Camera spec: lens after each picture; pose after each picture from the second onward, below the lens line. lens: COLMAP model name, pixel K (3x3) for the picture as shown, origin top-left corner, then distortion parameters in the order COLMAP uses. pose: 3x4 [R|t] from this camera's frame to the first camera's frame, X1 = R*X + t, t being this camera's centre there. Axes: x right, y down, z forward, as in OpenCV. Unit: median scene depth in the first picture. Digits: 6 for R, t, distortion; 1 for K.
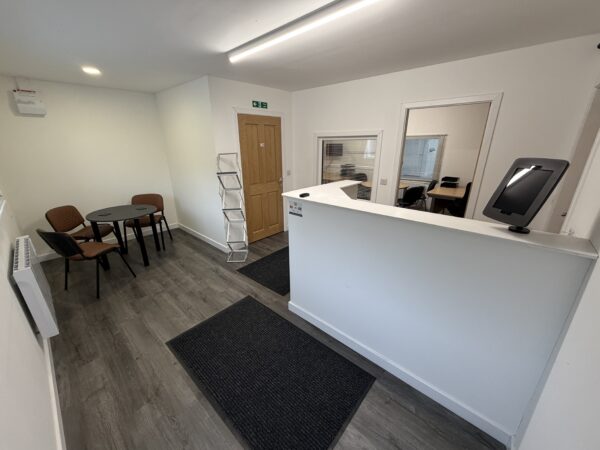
lens RADIAL K [[239.2, 0, 299.7], [0, 239.2, 225.6], [0, 0, 1]] dist [-0.000650, 0.000354]
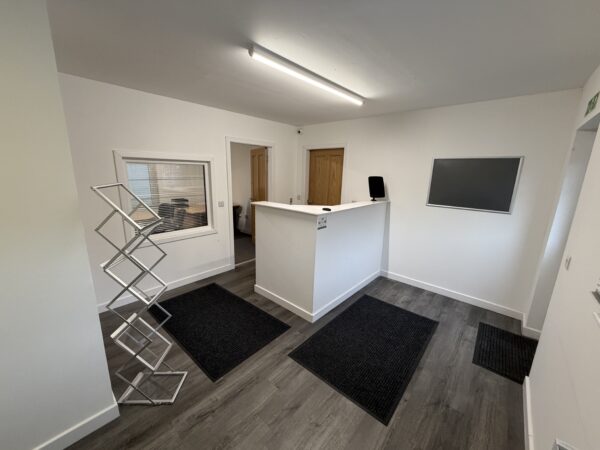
lens RADIAL K [[239.2, 0, 297.4], [0, 239.2, 224.8], [0, 0, 1]] dist [-0.000650, 0.000354]
pose [[-0.002795, -0.212133, 0.977237, -1.198462], [0.309011, 0.929229, 0.202596, -0.346526], [-0.951054, 0.302543, 0.062954, 1.061856]]
